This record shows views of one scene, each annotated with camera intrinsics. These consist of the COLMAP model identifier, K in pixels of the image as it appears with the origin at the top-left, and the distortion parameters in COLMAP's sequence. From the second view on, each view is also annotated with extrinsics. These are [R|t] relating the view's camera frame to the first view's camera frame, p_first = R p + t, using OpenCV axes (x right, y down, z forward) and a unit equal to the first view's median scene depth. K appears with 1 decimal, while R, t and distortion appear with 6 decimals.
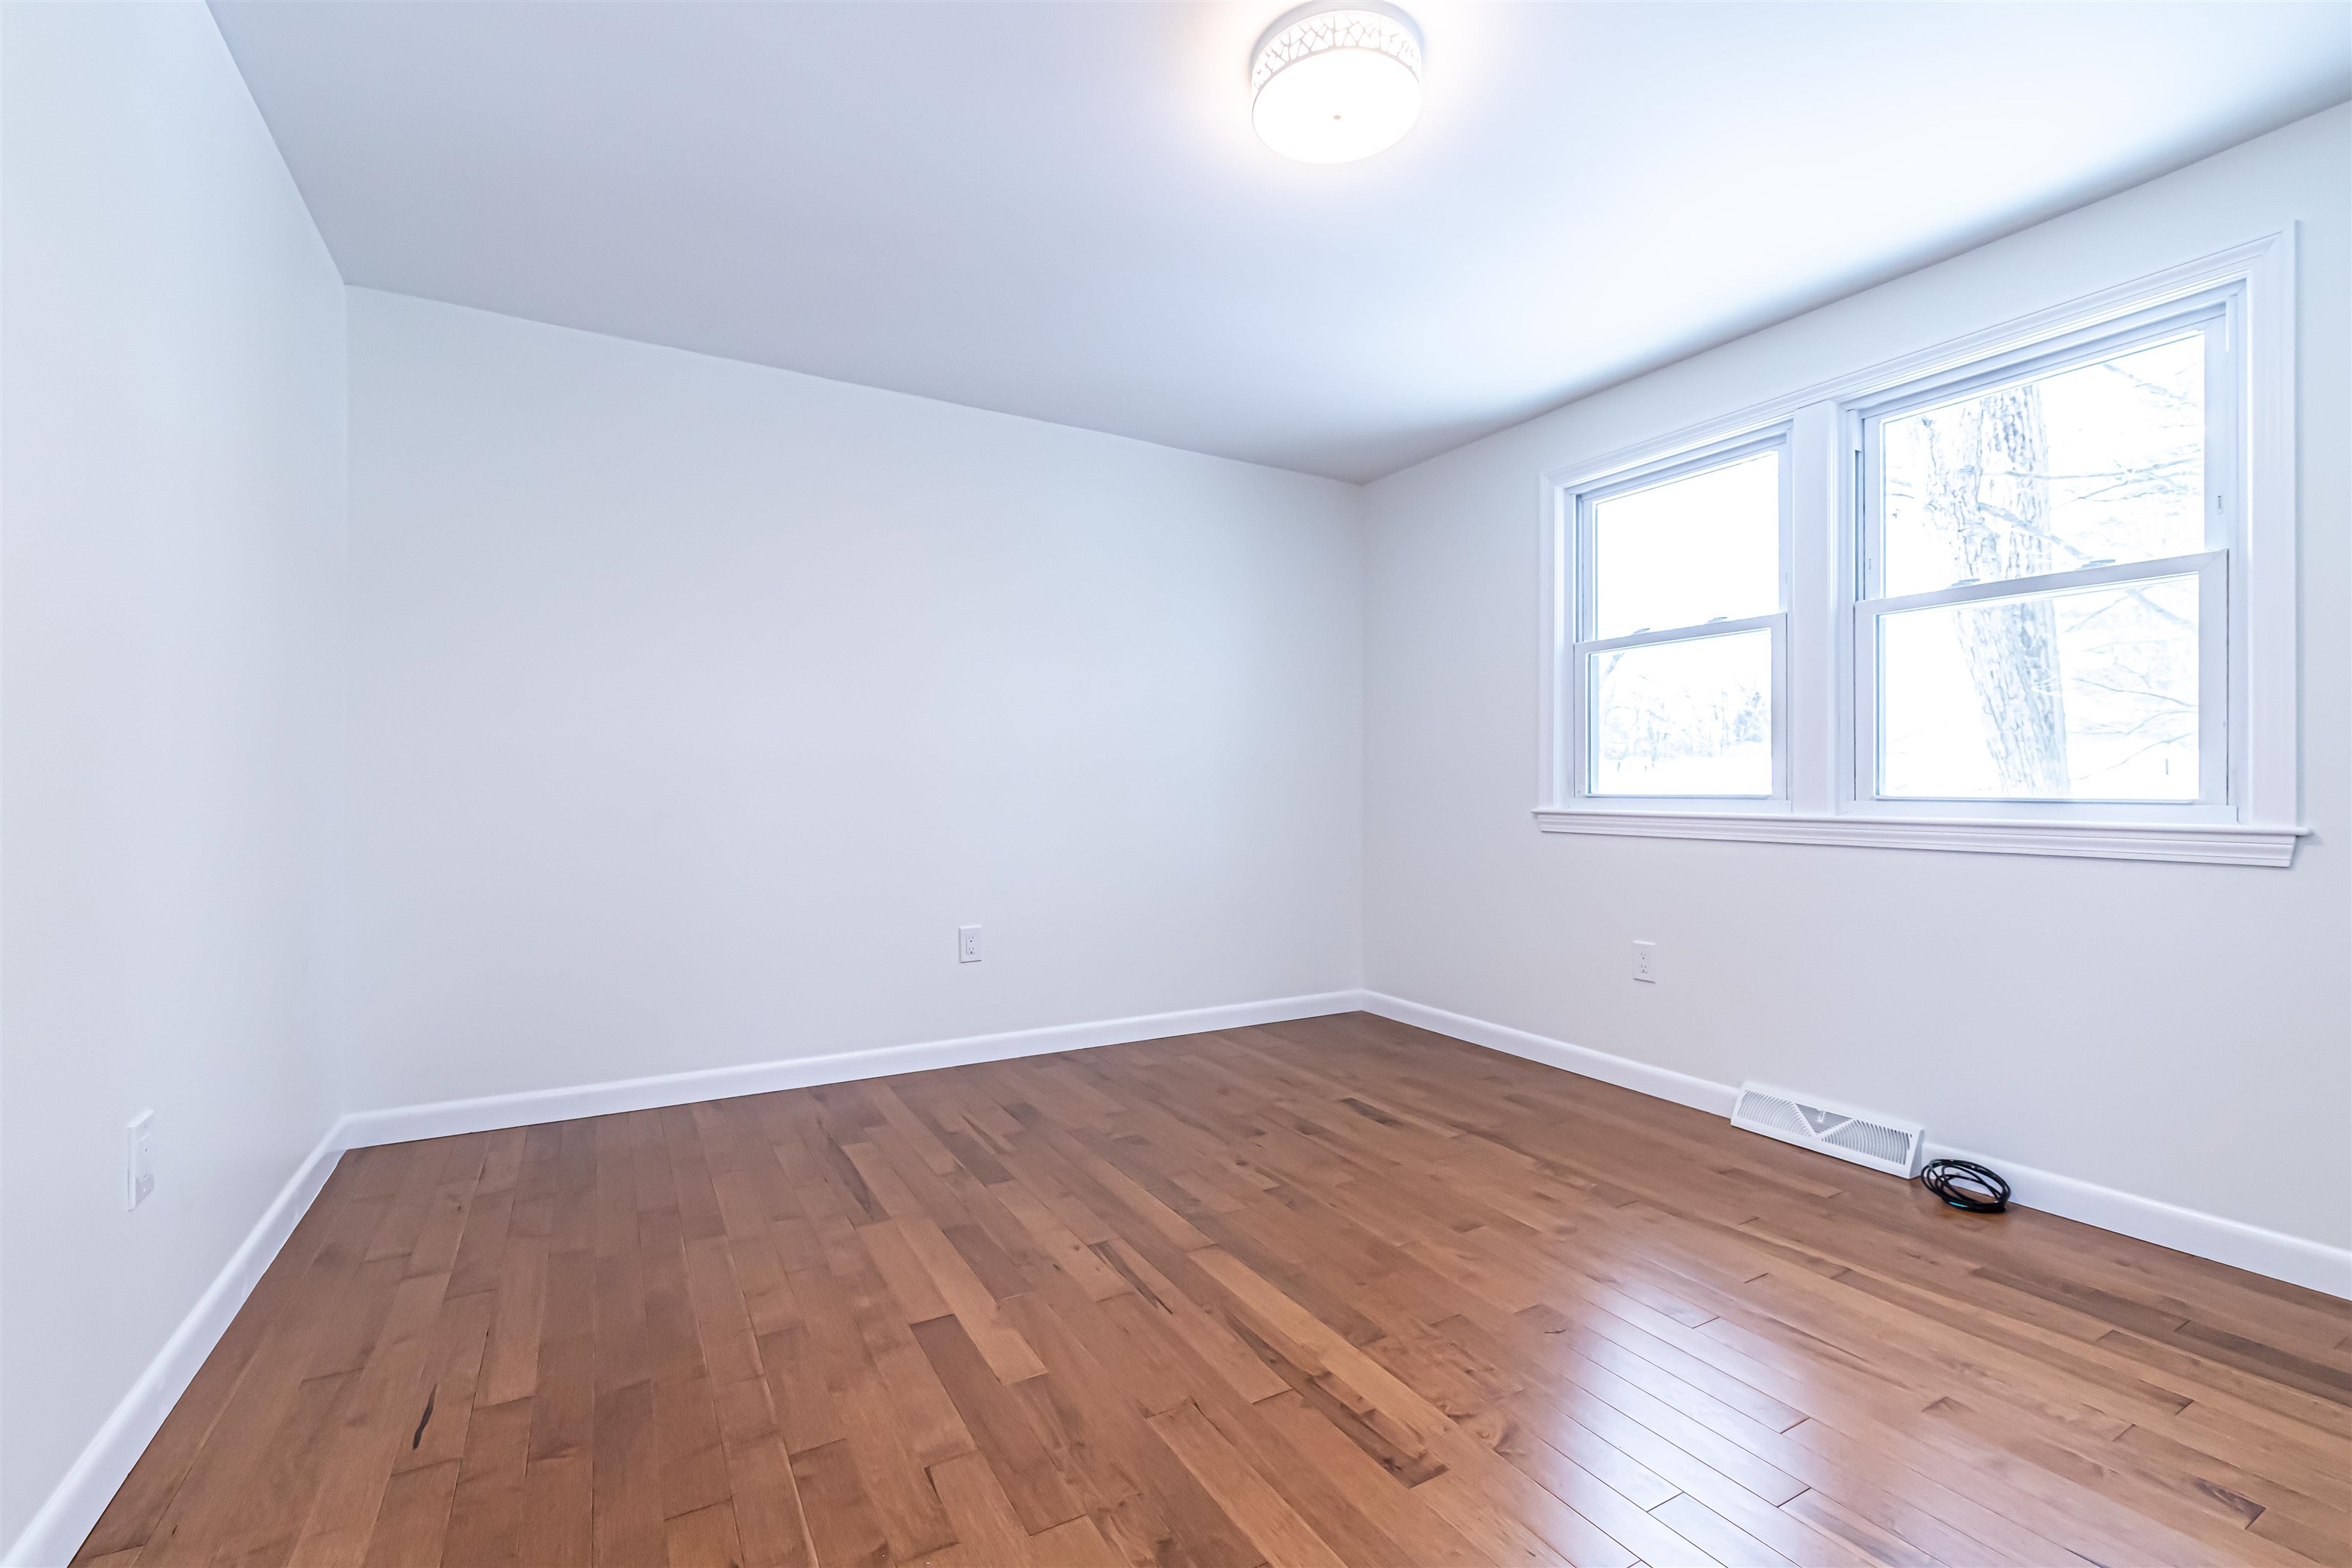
lens RADIAL K [[1021.9, 0, 1167.3], [0, 1021.9, 788.4], [0, 0, 1]] dist [0.009846, -0.003179]
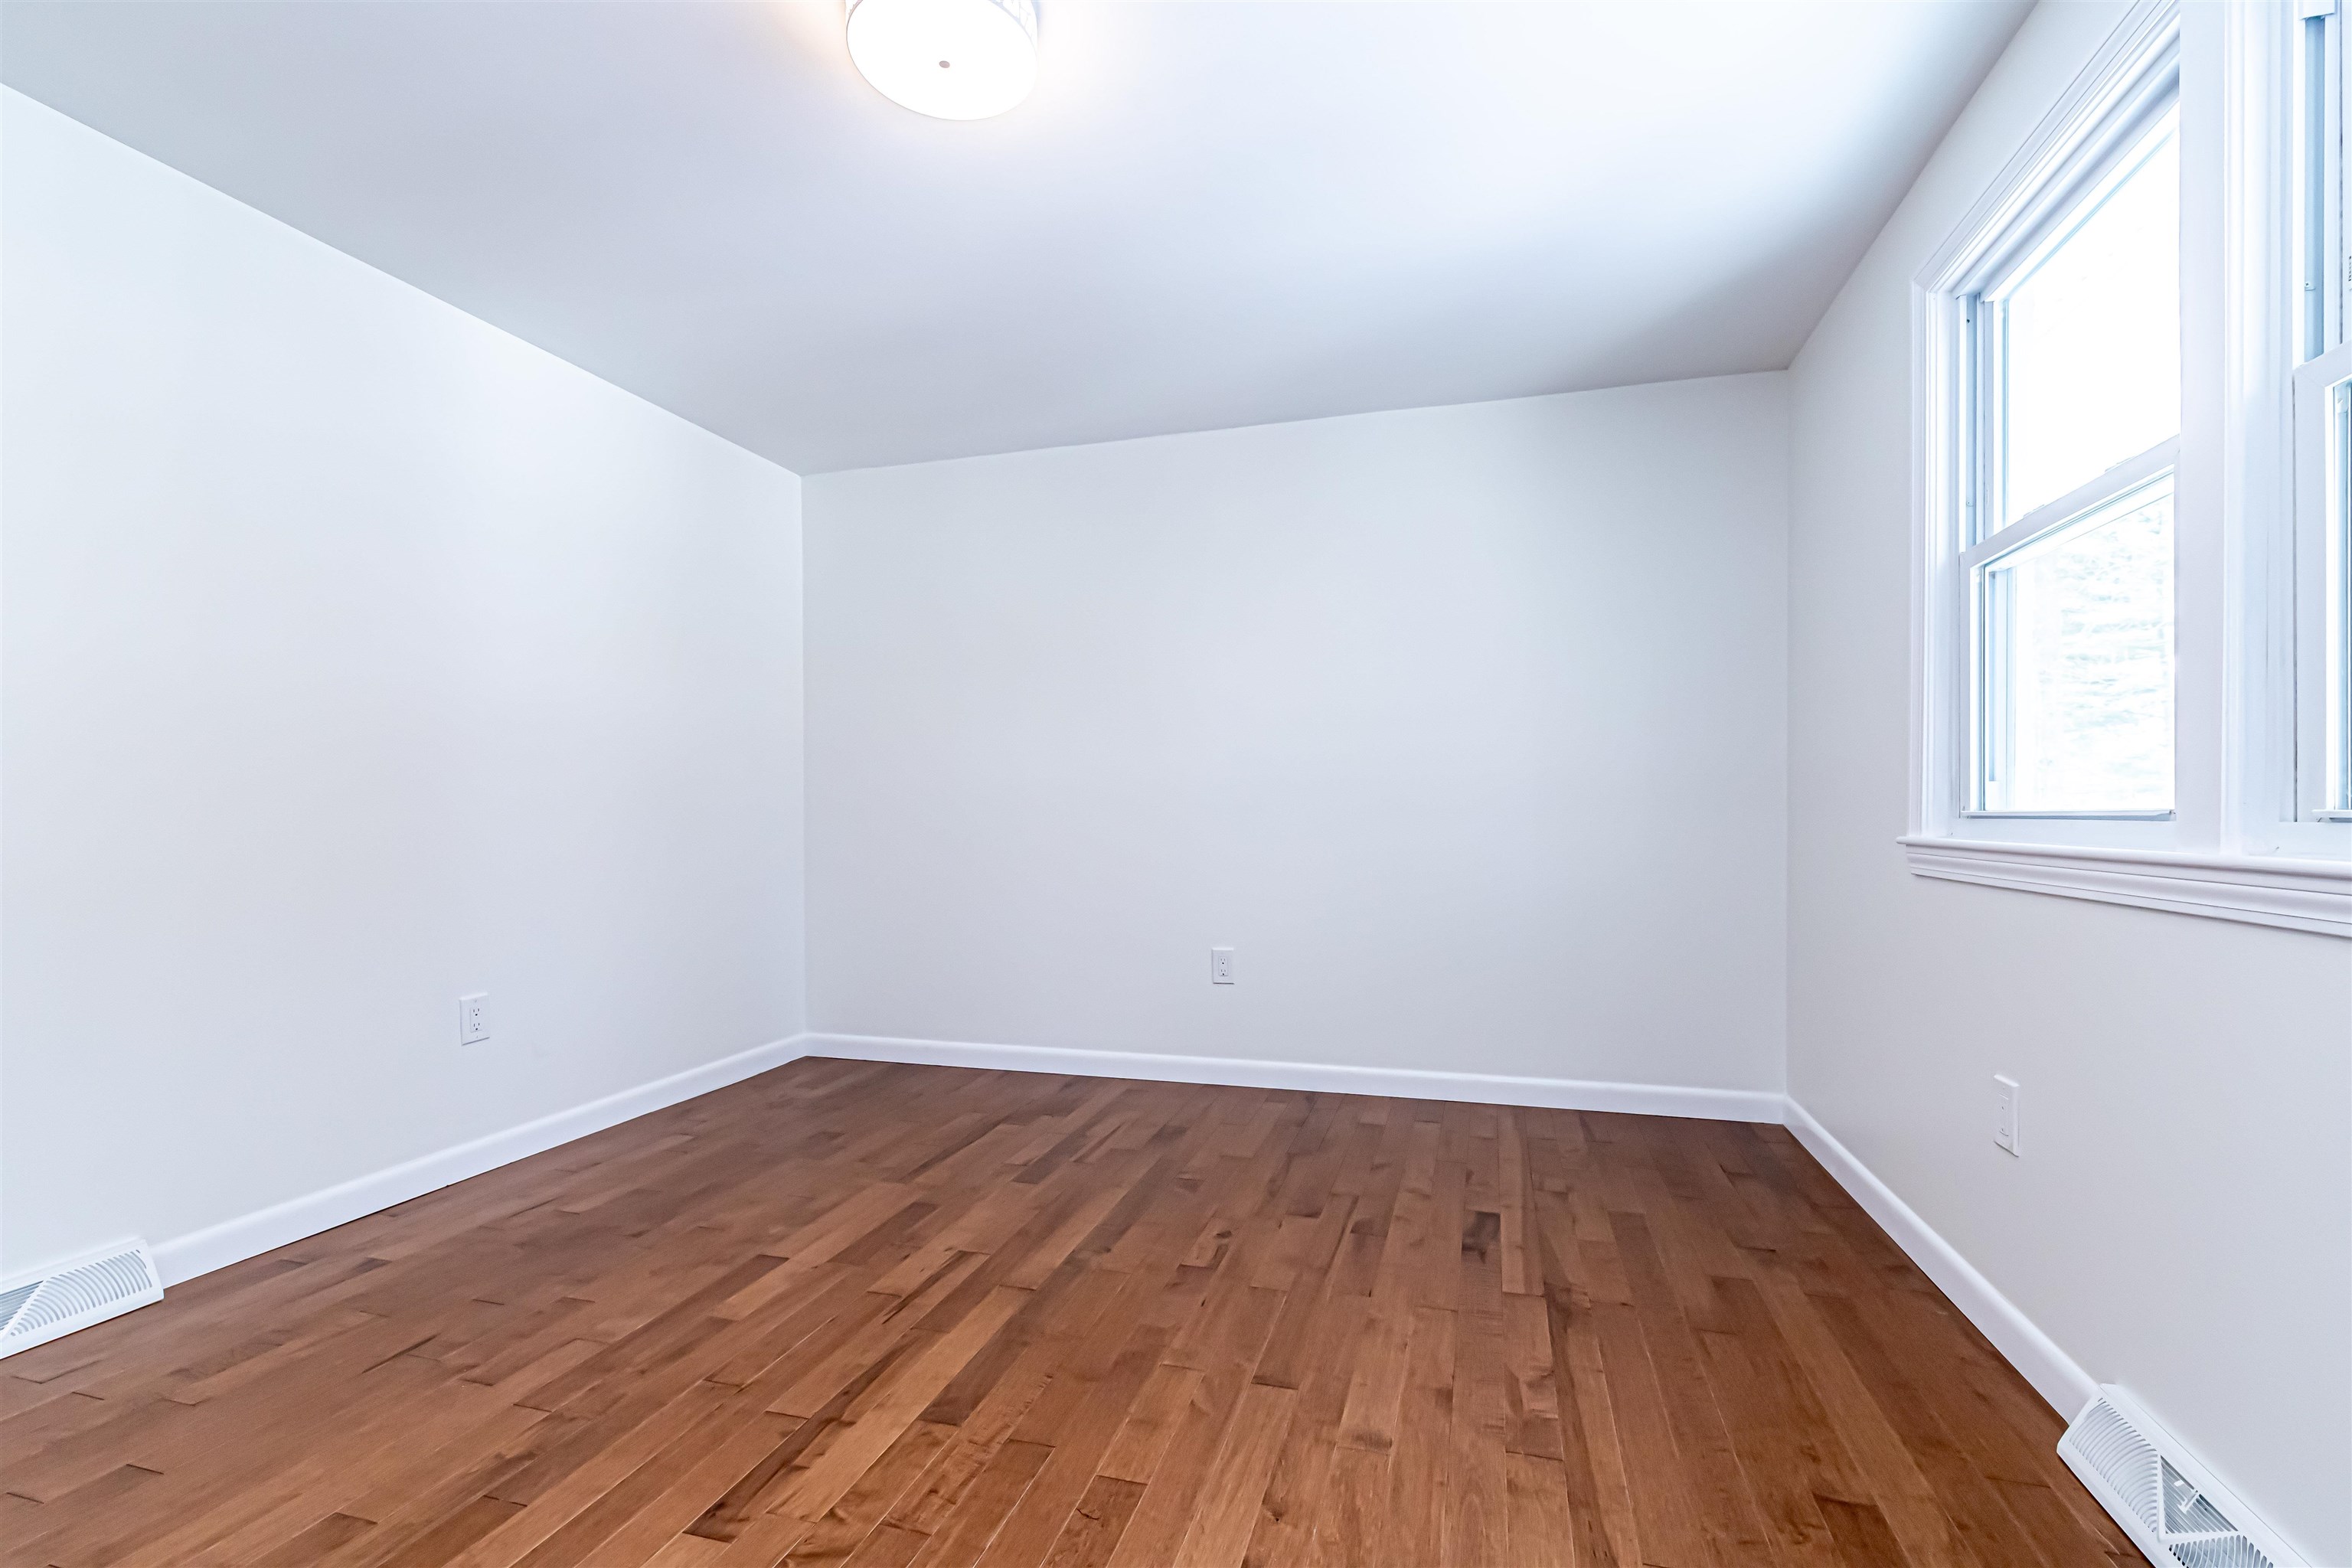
lens RADIAL K [[1021.9, 0, 1180.6], [0, 1021.9, 835.7], [0, 0, 1]] dist [0.009846, -0.003179]
pose [[0.695113, 0.007428, -0.718862, 0.647950], [0.008443, 0.999793, 0.018495, 0.005001], [0.718851, -0.018926, 0.694907, 0.349559]]
